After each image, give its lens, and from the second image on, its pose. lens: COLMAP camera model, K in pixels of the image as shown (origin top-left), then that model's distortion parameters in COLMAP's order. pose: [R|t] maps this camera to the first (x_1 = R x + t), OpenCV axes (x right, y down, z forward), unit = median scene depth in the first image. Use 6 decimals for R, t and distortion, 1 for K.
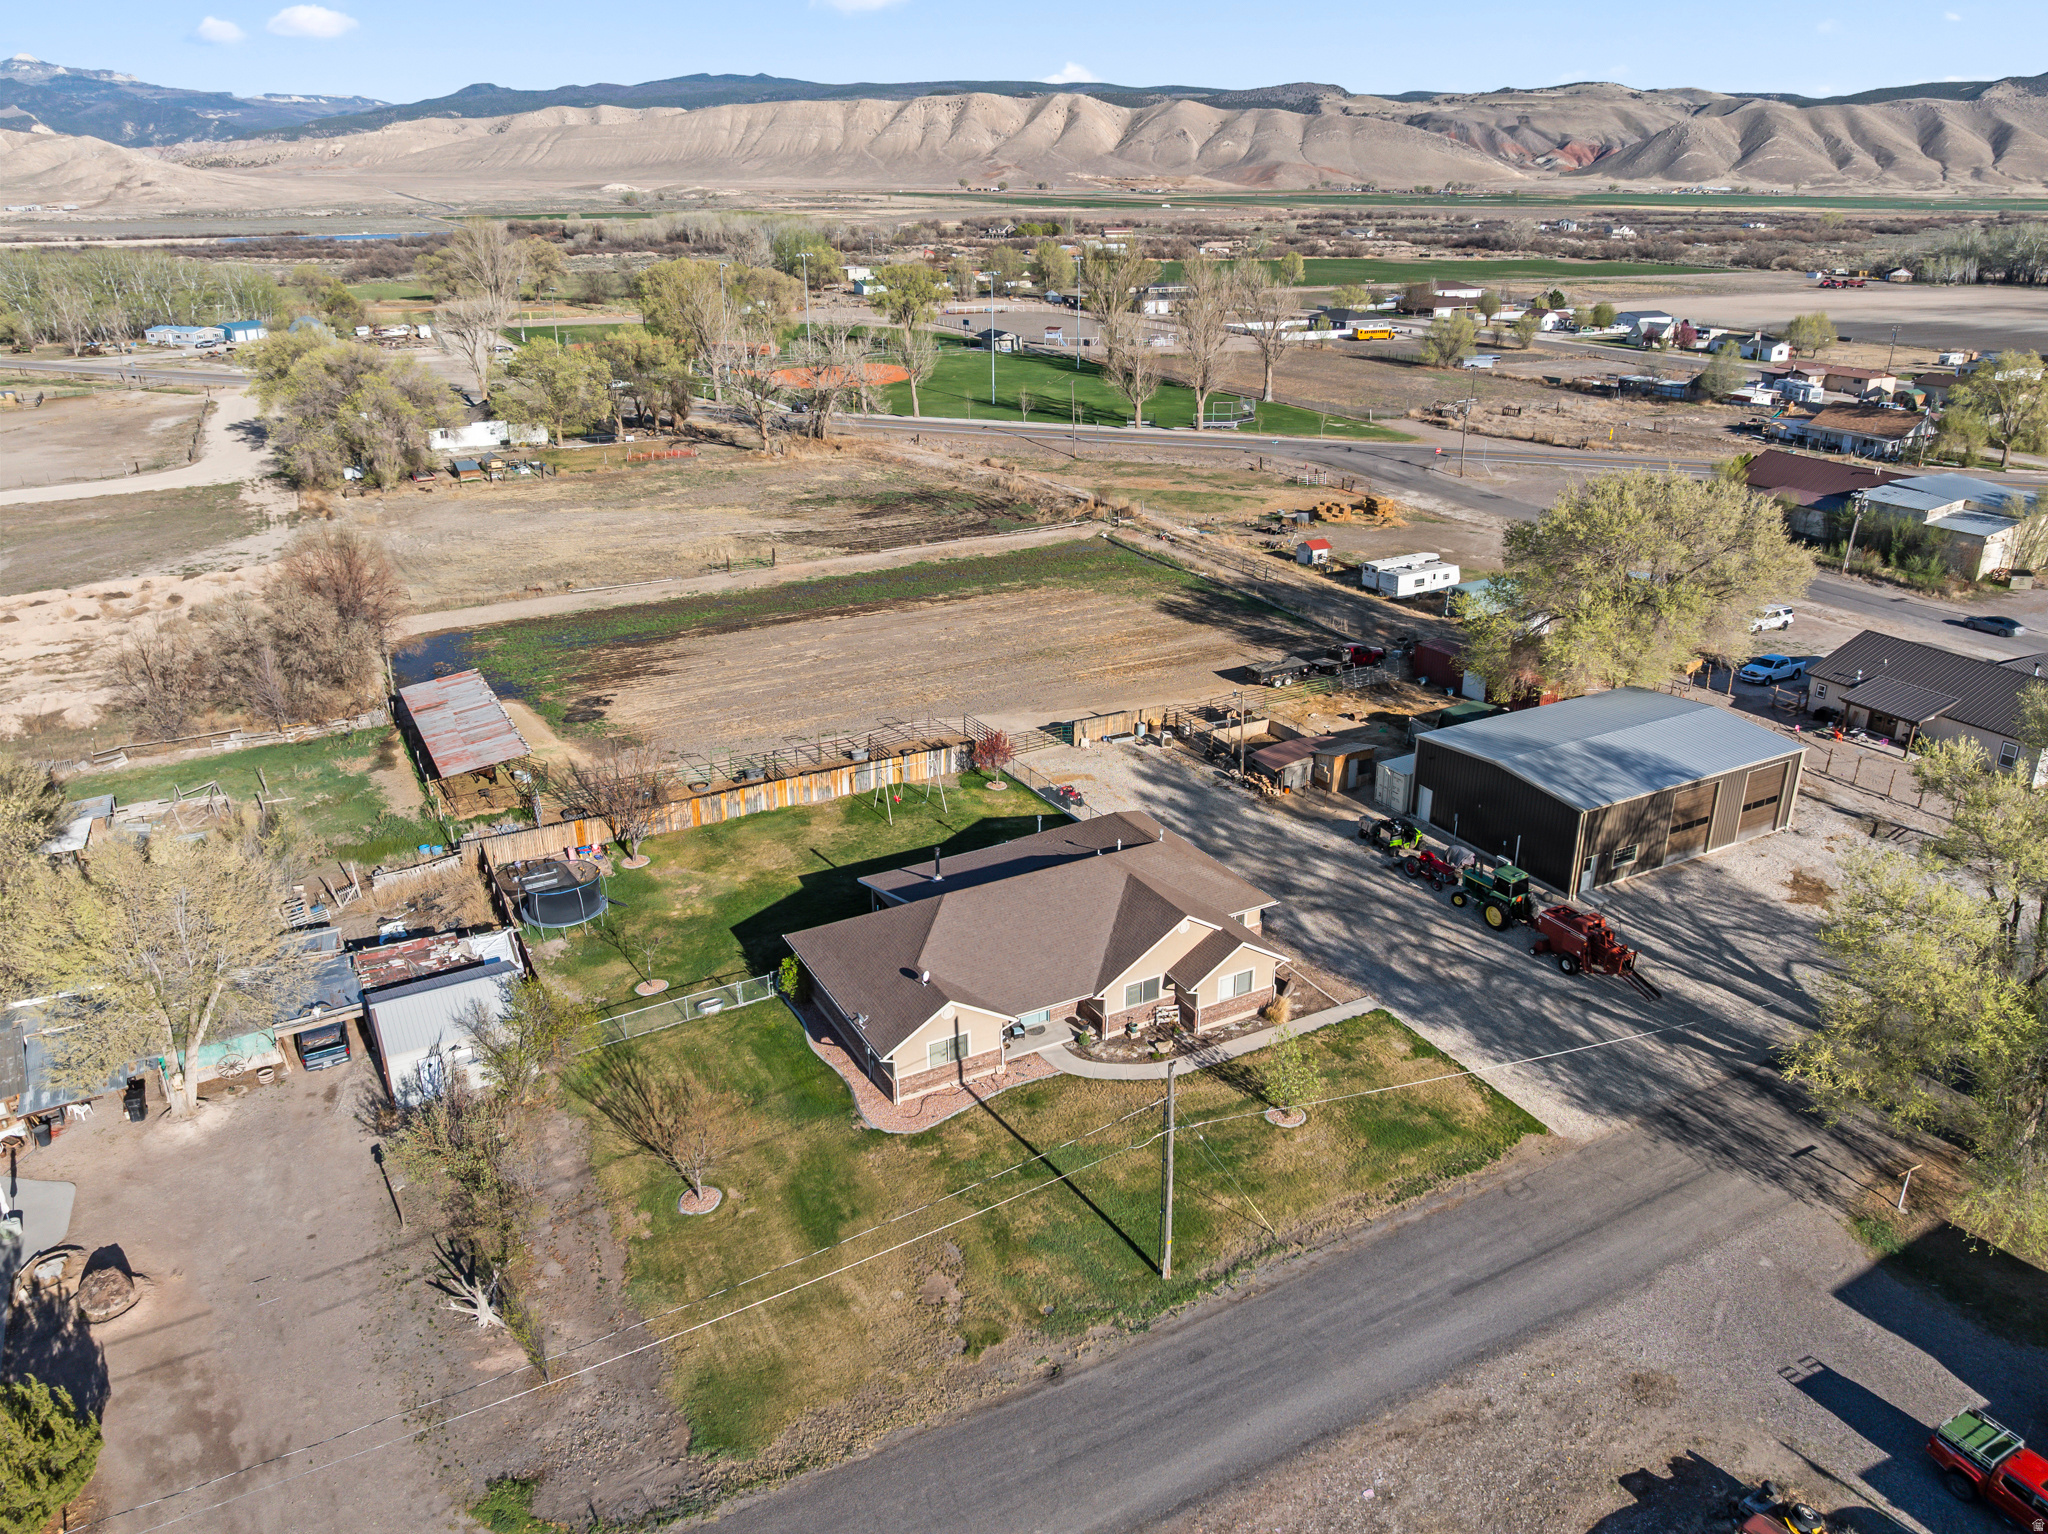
lens RADIAL K [[1435.8, 0, 1038.3], [0, 1435.8, 753.9], [0, 0, 1]] dist [-0.037703, -0.001390]
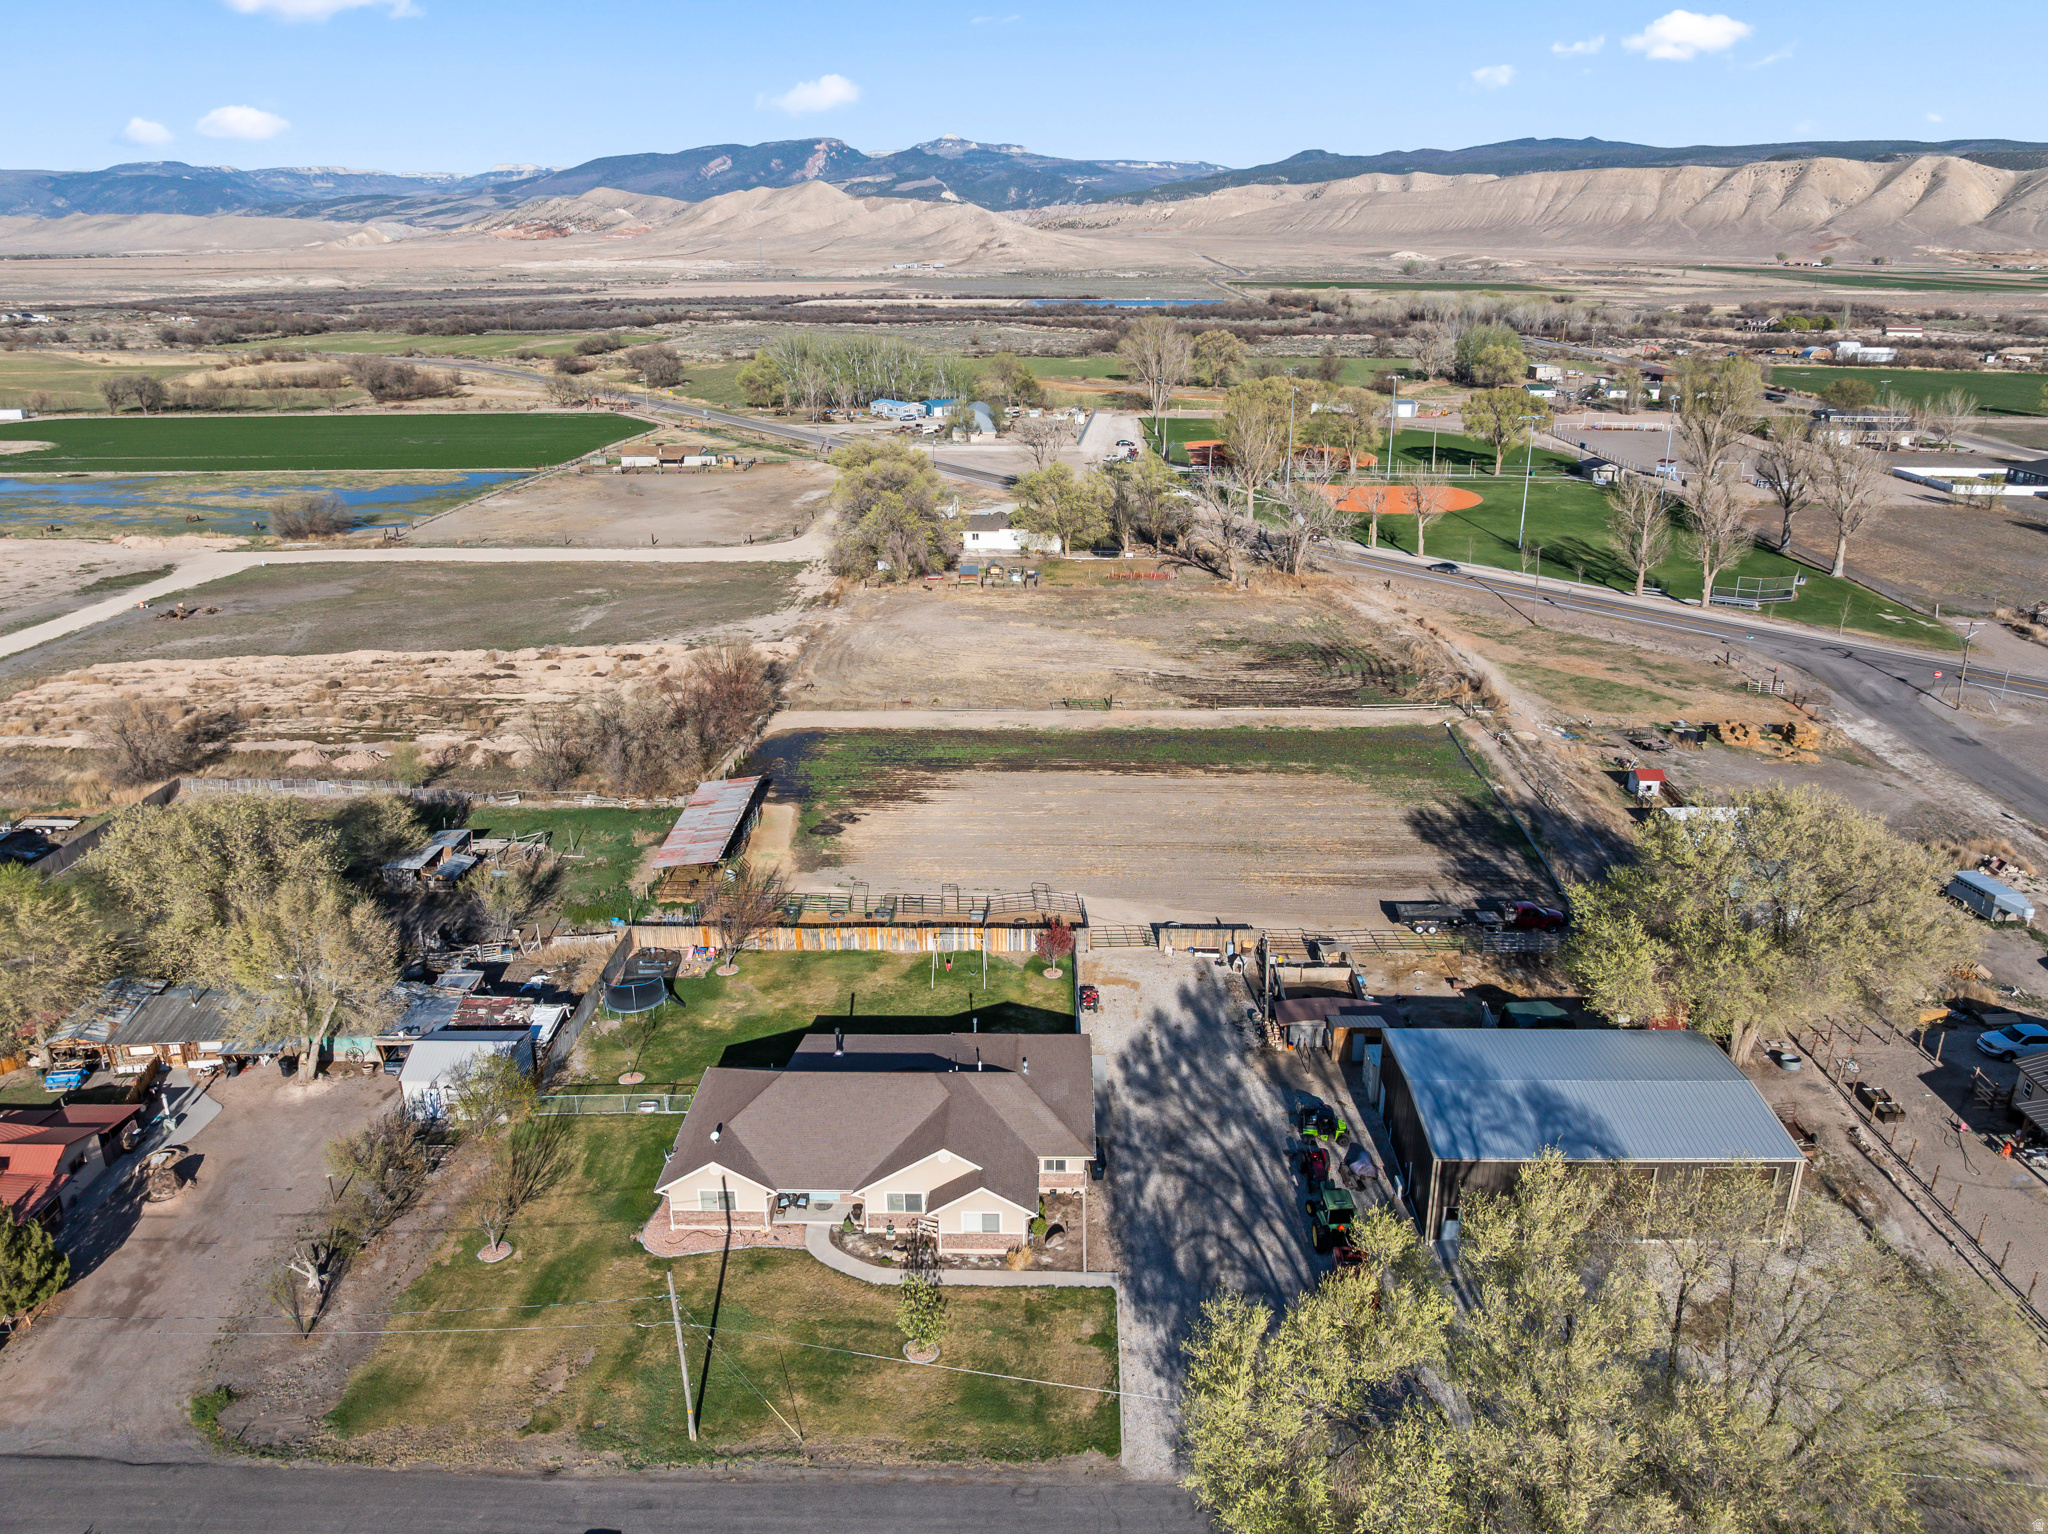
lens RADIAL K [[1435.8, 0, 1038.3], [0, 1435.8, 753.9], [0, 0, 1]] dist [-0.037703, -0.001390]
pose [[0.869148, 0.165520, -0.466031, 0.474899], [-0.183761, 0.982950, 0.006401, -0.157960], [0.459145, 0.080075, 0.884745, 0.008370]]
